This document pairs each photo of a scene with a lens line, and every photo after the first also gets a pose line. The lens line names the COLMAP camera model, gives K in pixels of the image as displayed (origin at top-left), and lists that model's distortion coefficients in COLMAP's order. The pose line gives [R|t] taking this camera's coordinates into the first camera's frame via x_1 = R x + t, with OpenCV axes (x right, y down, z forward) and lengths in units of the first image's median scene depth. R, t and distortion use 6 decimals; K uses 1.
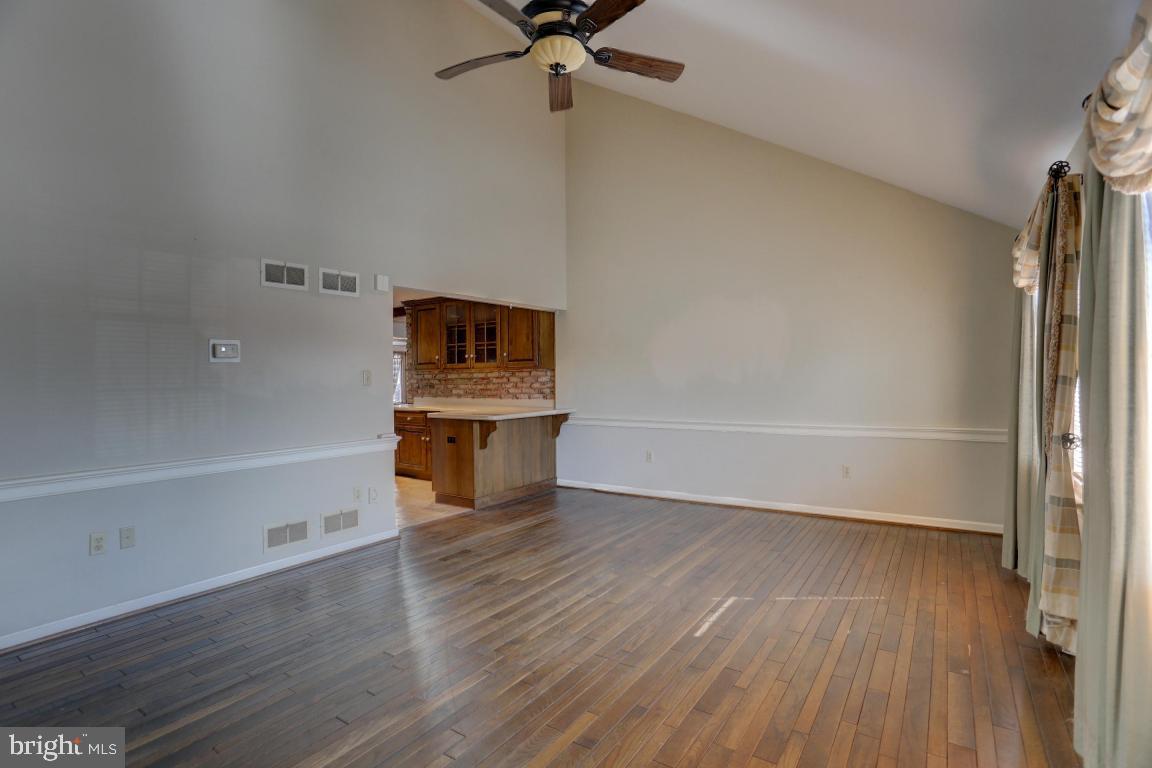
lens RADIAL K [[582.5, 0, 581.5], [0, 582.5, 385.4], [0, 0, 1]] dist [-0.047438, 0.001279]
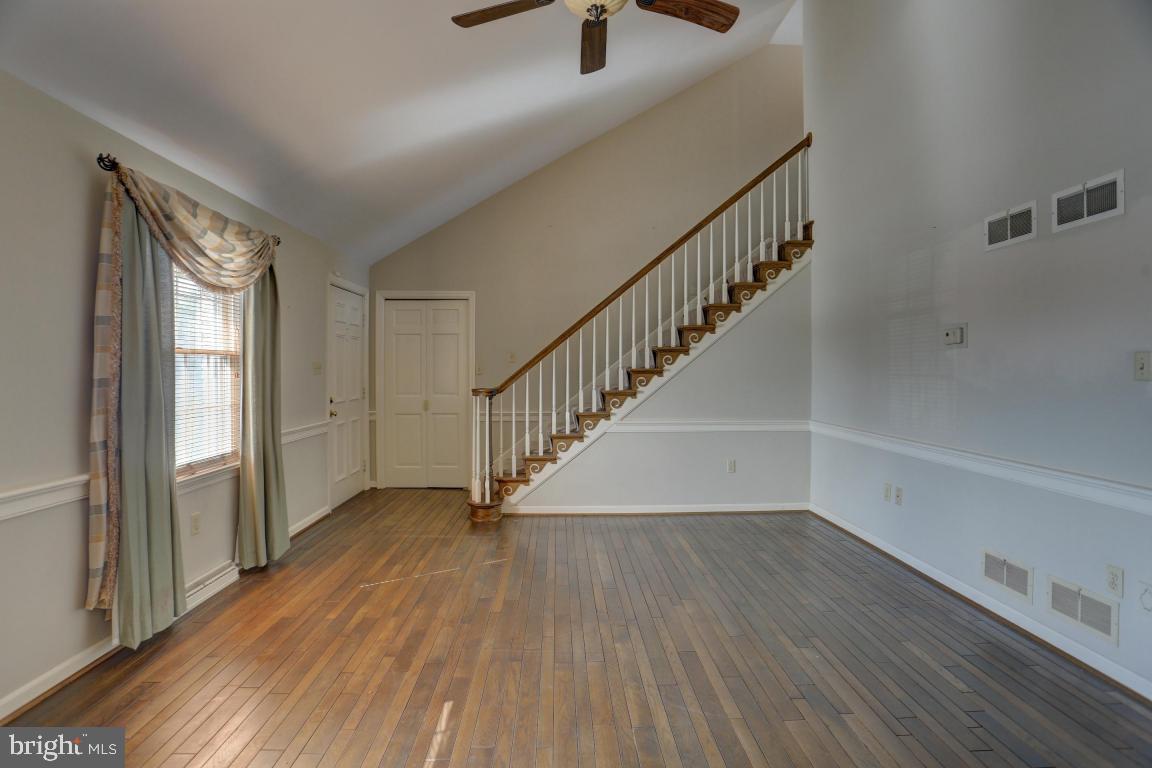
lens RADIAL K [[561.3, 0, 573.1], [0, 561.3, 370.6], [0, 0, 1]] dist [-0.086565, 0.045365]
pose [[-0.822816, 0.010479, -0.568211, 0.423989], [-0.002926, 0.999739, 0.022673, -0.024277], [0.568300, 0.020318, -0.822570, 1.506805]]
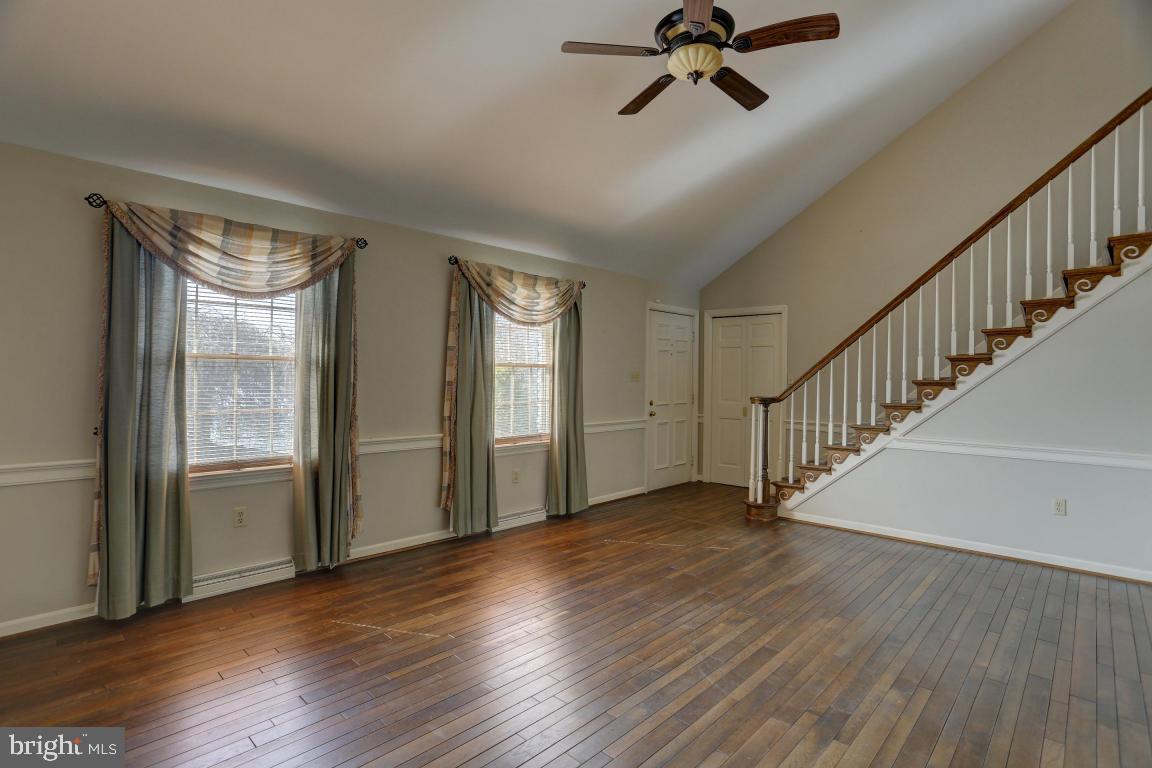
lens RADIAL K [[559.1, 0, 590.7], [0, 559.1, 369.8], [0, 0, 1]] dist [-0.067052, 0.028774]
pose [[-0.986493, 0.001196, 0.163797, -0.014378], [0.001735, 0.999994, 0.003147, -0.025925], [-0.163792, 0.003389, -0.986489, 1.810971]]
